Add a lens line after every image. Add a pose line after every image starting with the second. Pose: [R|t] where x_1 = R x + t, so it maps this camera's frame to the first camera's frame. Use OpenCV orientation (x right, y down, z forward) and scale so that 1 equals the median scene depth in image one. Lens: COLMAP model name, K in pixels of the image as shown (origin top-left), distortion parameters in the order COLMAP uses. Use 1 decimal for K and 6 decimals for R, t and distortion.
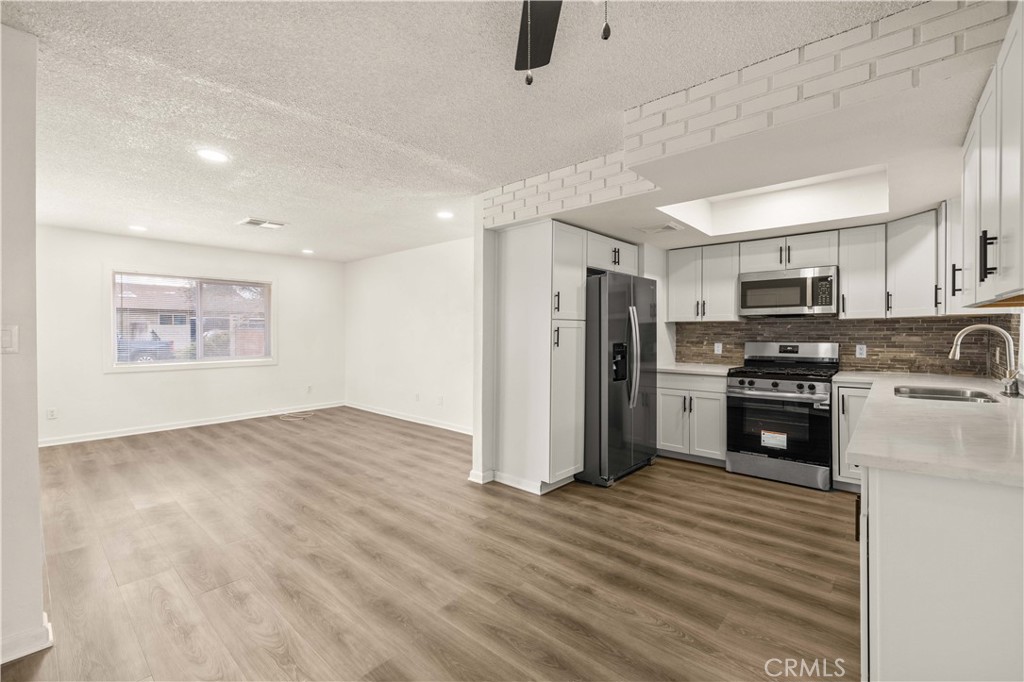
lens RADIAL K [[436.3, 0, 509.5], [0, 436.3, 338.0], [0, 0, 1]] dist [-0.003891, -0.000261]
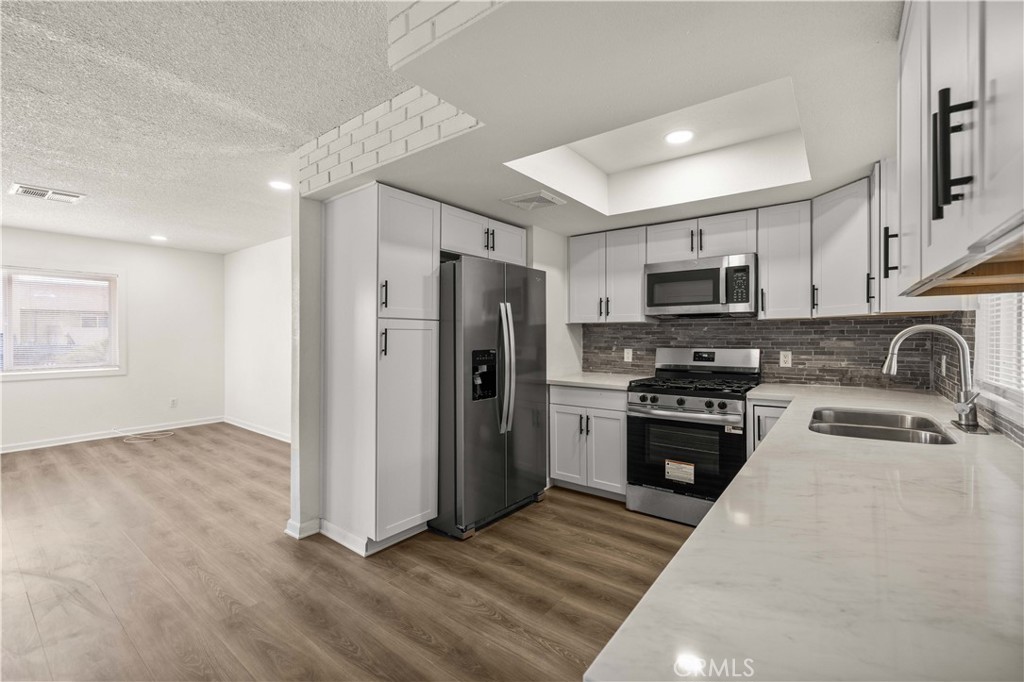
lens RADIAL K [[436.3, 0, 509.1], [0, 436.3, 339.8], [0, 0, 1]] dist [-0.003891, -0.000261]
pose [[0.997549, -0.000002, 0.069972, 0.251331], [0.000317, 0.999990, -0.004487, -0.002574], [-0.069972, 0.004498, 0.997539, 0.237901]]
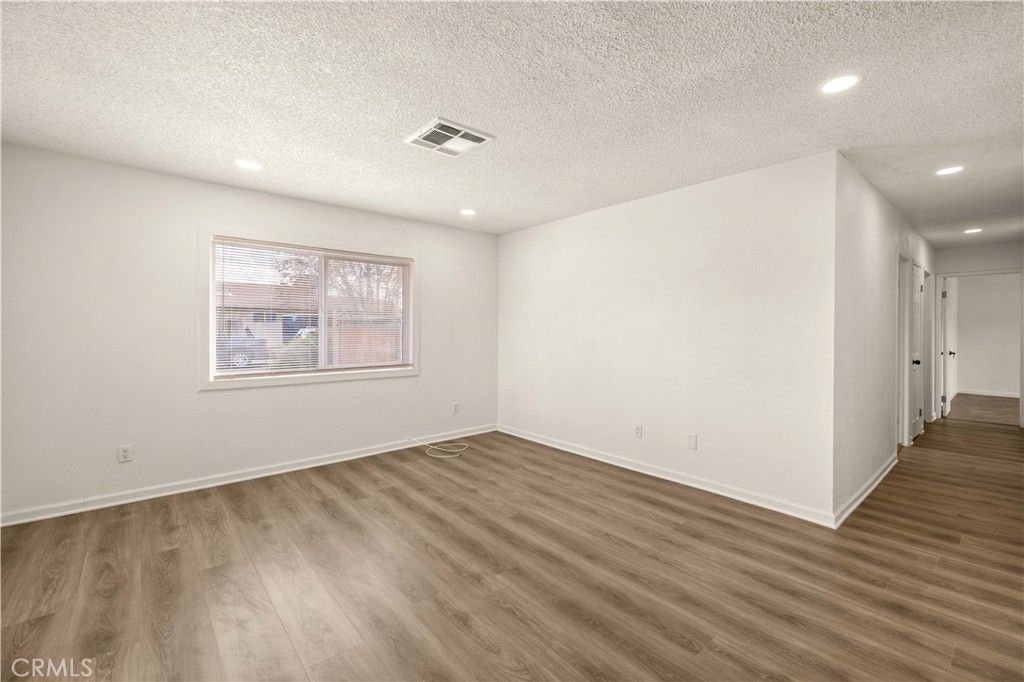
lens RADIAL K [[436.3, 0, 514.2], [0, 436.3, 331.2], [0, 0, 1]] dist [-0.003891, -0.000261]
pose [[0.991268, 0.003849, -0.131809, -0.534234], [-0.005434, 0.999917, -0.011673, -0.006422], [0.131753, 0.012287, 0.991206, 0.588548]]
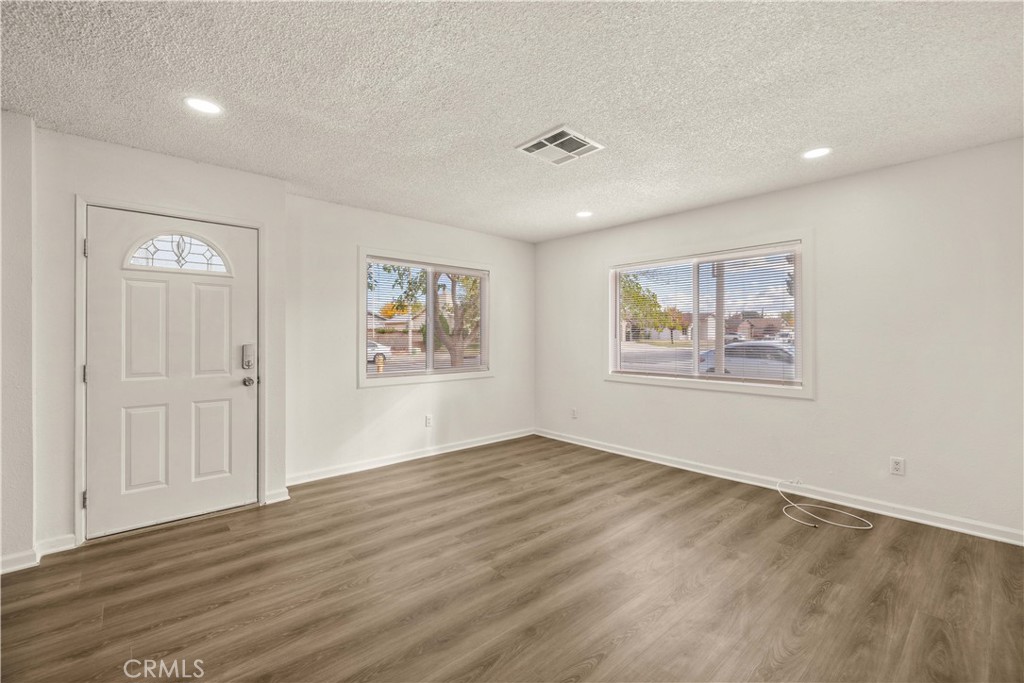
lens RADIAL K [[436.3, 0, 507.2], [0, 436.3, 332.3], [0, 0, 1]] dist [-0.003891, -0.000261]
pose [[-0.118935, -0.008724, -0.992864, 0.023625], [-0.017167, 0.999830, -0.006729, -0.013691], [0.992754, 0.016244, -0.119064, 1.321451]]
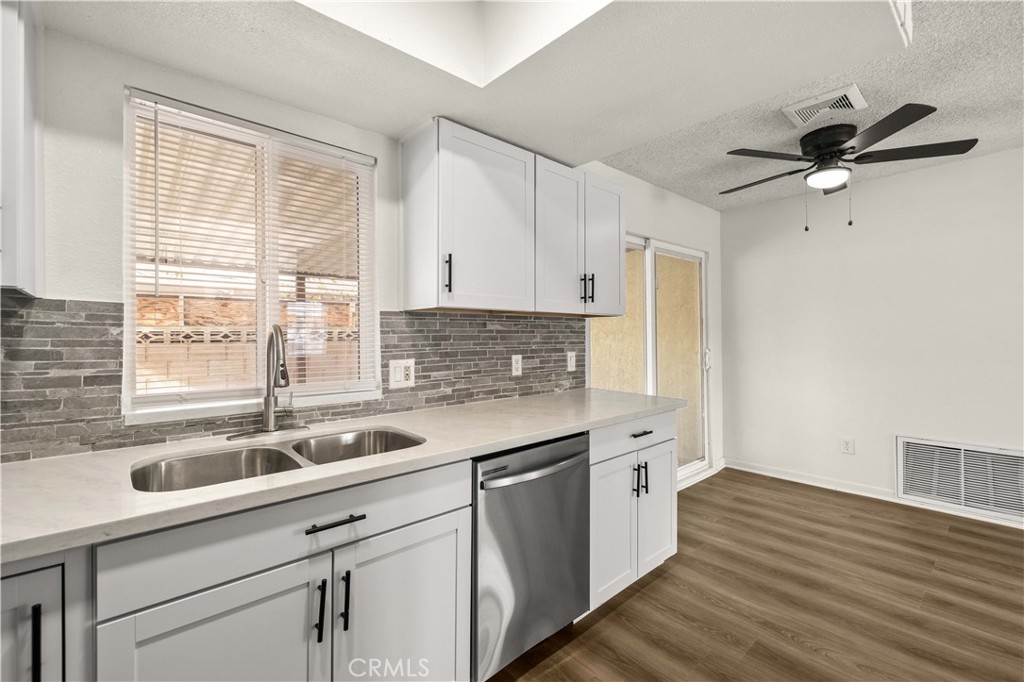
lens RADIAL K [[436.3, 0, 514.0], [0, 436.3, 337.6], [0, 0, 1]] dist [-0.003891, -0.000261]
pose [[-0.992544, 0.010011, 0.121476, 0.462710], [0.011935, 0.999815, 0.015115, -0.011488], [-0.121302, 0.016452, -0.992479, 1.048737]]
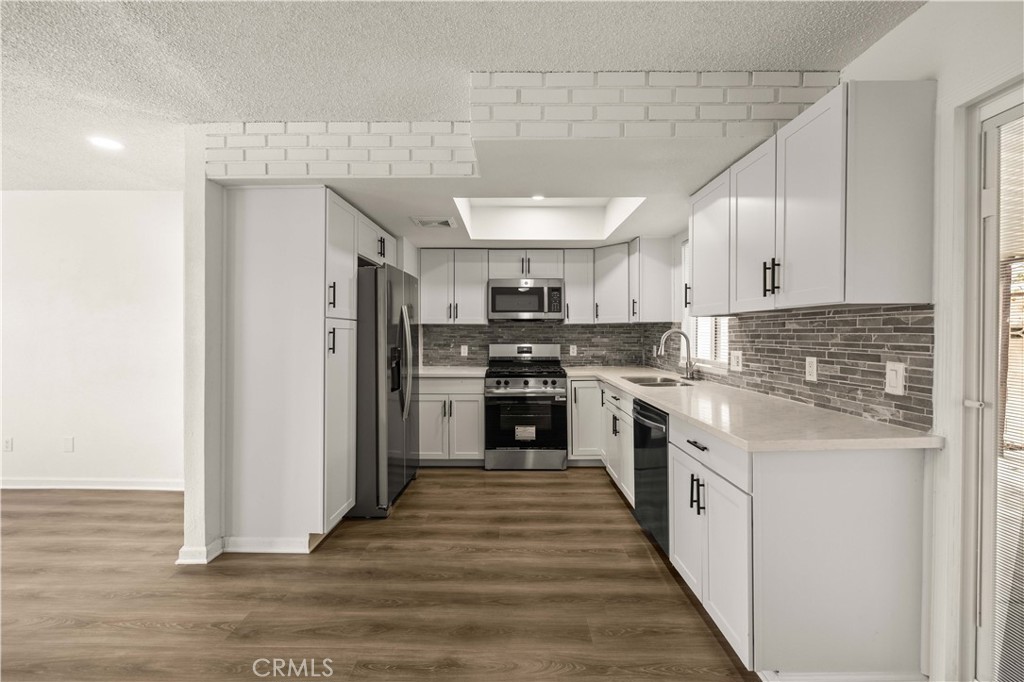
lens RADIAL K [[436.3, 0, 509.7], [0, 436.3, 340.1], [0, 0, 1]] dist [-0.003891, -0.000261]
pose [[0.752792, -0.006813, 0.658223, -0.152184], [0.008419, 0.999964, 0.000722, -0.001178], [-0.658205, 0.004998, 0.752822, 0.203562]]
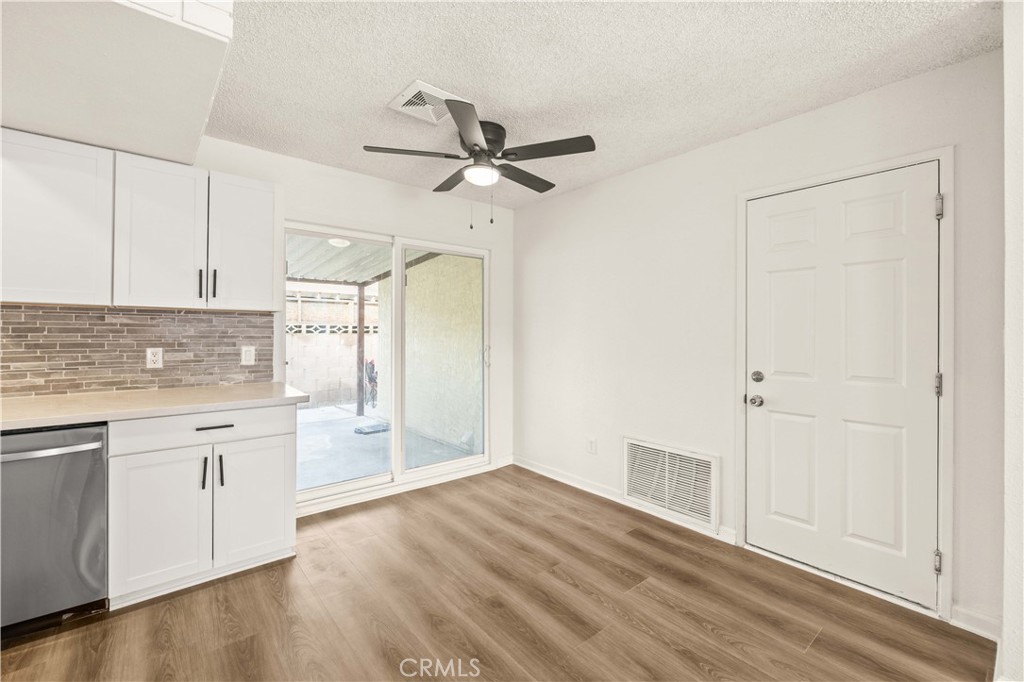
lens RADIAL K [[436.3, 0, 515.4], [0, 436.3, 332.2], [0, 0, 1]] dist [-0.003891, -0.000261]
pose [[-0.989245, -0.004292, 0.146202, -0.124515], [-0.002311, 0.999903, 0.013715, -0.009976], [-0.146246, 0.013230, -0.989160, 0.975072]]
